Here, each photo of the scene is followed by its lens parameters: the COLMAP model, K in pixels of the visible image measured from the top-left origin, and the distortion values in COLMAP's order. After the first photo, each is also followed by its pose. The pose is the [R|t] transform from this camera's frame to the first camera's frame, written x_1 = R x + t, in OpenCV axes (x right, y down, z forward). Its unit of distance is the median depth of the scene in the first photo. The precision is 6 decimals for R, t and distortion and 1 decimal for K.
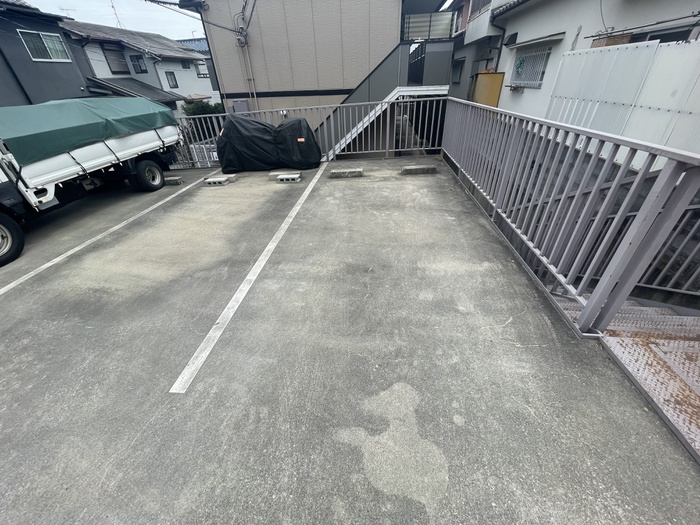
lens RADIAL K [[280.6, 0, 349.9], [0, 280.6, 259.9], [0, 0, 1]] dist [-0.000264, -0.000397]
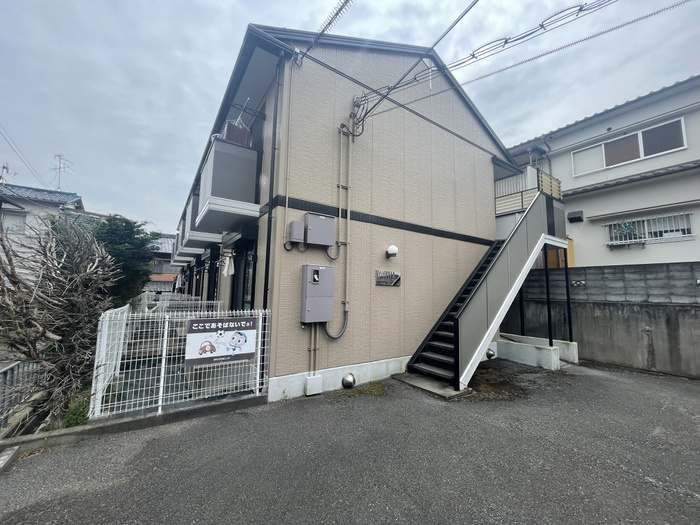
lens RADIAL K [[280.6, 0, 349.9], [0, 280.6, 259.9], [0, 0, 1]] dist [-0.000264, -0.000397]
pose [[0.765197, 0.119274, 0.632651, -0.638615], [0.314829, 0.787846, -0.529322, -0.255175], [-0.561565, 0.604213, 0.565307, 0.760624]]
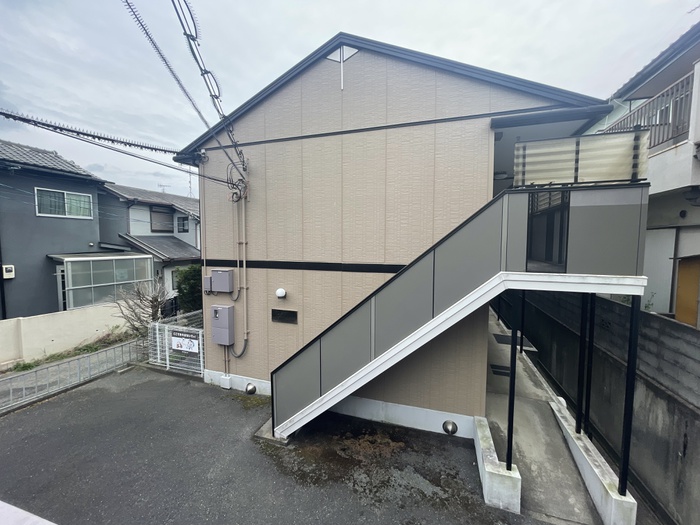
lens RADIAL K [[280.6, 0, 349.9], [0, 280.6, 259.9], [0, 0, 1]] dist [-0.000264, -0.000397]
pose [[0.976709, 0.050582, -0.208521, 0.025724], [-0.146322, 0.867814, -0.474856, -0.328743], [0.156938, 0.494308, 0.855003, 0.489105]]
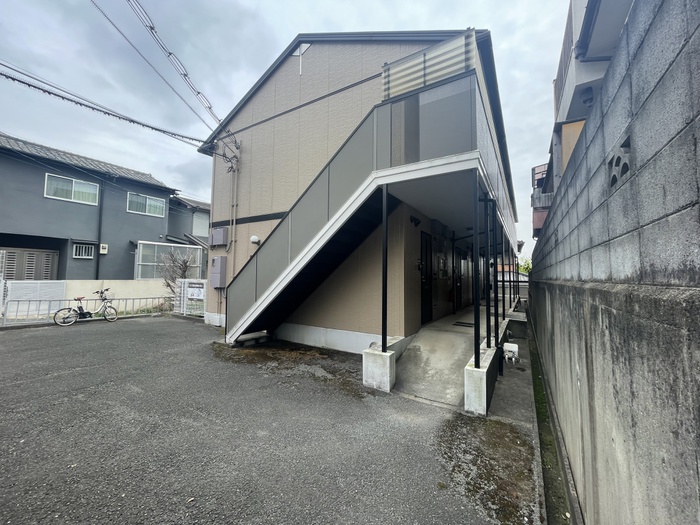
lens RADIAL K [[280.6, 0, 349.9], [0, 280.6, 259.9], [0, 0, 1]] dist [-0.000264, -0.000397]
pose [[0.896513, 0.019950, -0.442569, 0.305585], [-0.278227, 0.802758, -0.527418, -0.172685], [0.344753, 0.595971, 0.725233, 0.599013]]
